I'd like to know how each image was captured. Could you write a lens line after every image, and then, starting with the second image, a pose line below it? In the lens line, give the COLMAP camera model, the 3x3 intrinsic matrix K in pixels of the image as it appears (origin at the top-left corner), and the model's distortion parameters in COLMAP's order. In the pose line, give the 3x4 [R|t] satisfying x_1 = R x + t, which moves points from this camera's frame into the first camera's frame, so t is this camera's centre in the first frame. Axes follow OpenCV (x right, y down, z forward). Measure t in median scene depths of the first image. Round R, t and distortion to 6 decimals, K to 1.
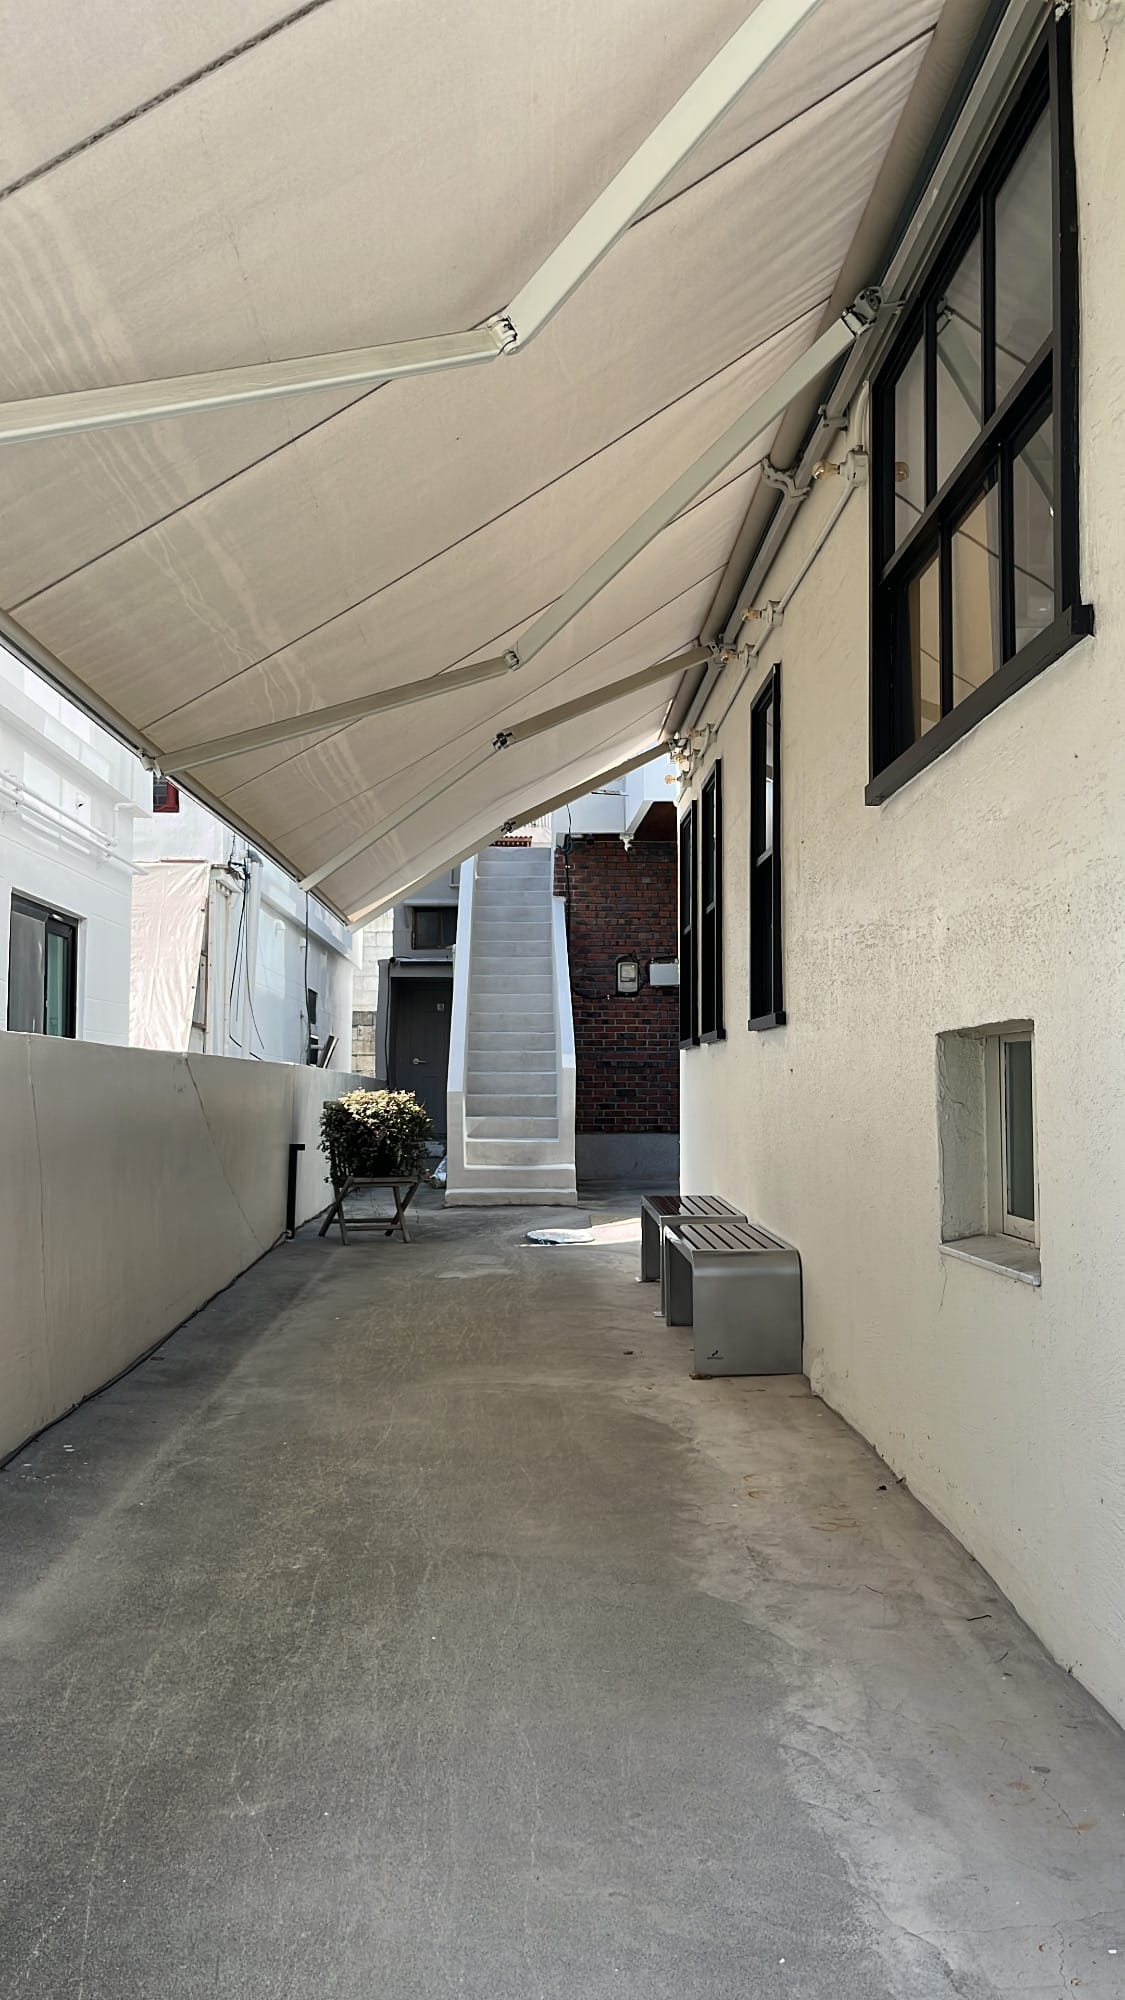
lens RADIAL K [[1613.6, 0, 563.3], [0, 1613.6, 1000.2], [0, 0, 1]] dist [0.051167, -0.074689]
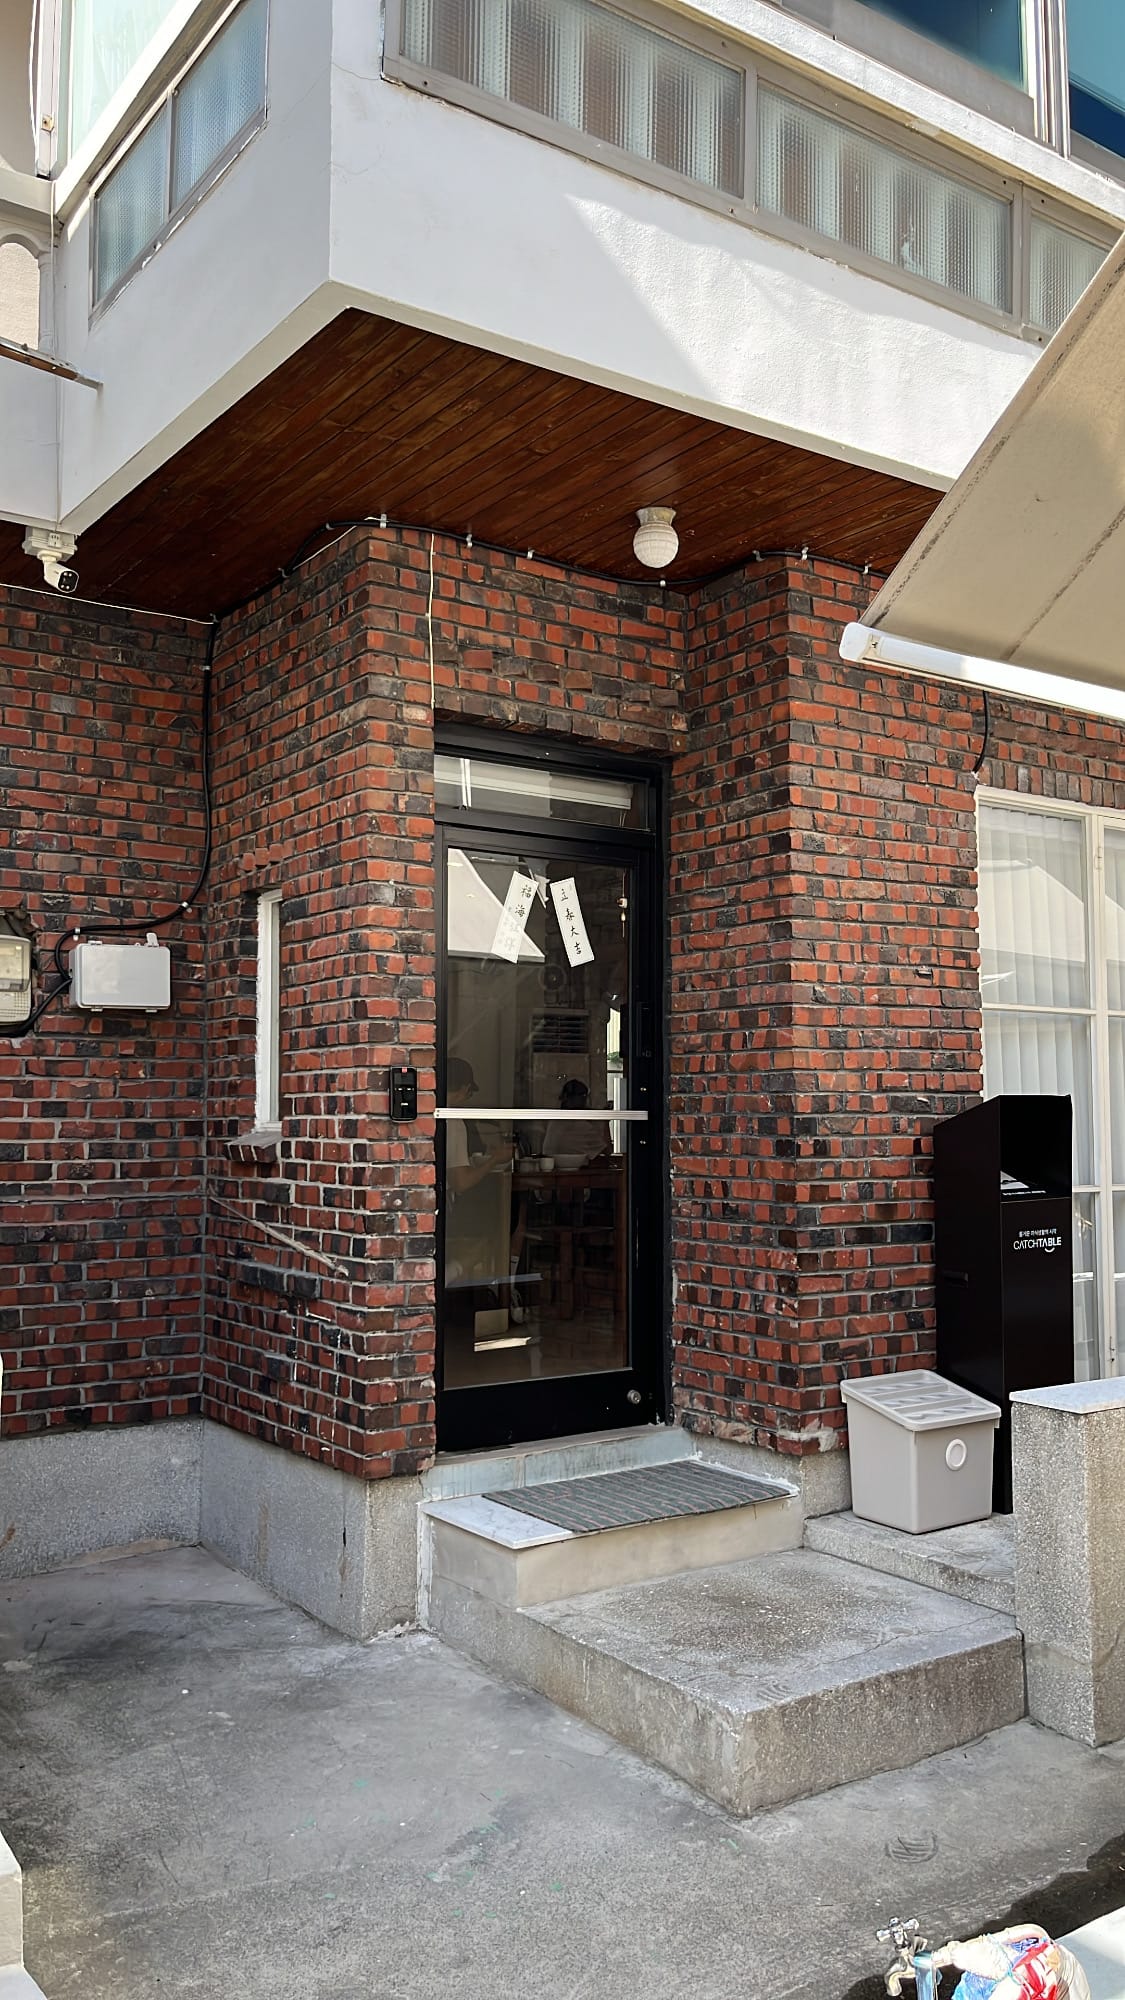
lens RADIAL K [[1613.6, 0, 562.9], [0, 1613.6, 997.5], [0, 0, 1]] dist [0.051167, -0.074689]
pose [[0.833360, 0.039850, 0.551292, -0.050299], [-0.030905, 0.999197, -0.025509, -0.005132], [-0.551866, 0.004220, 0.833922, 0.650786]]
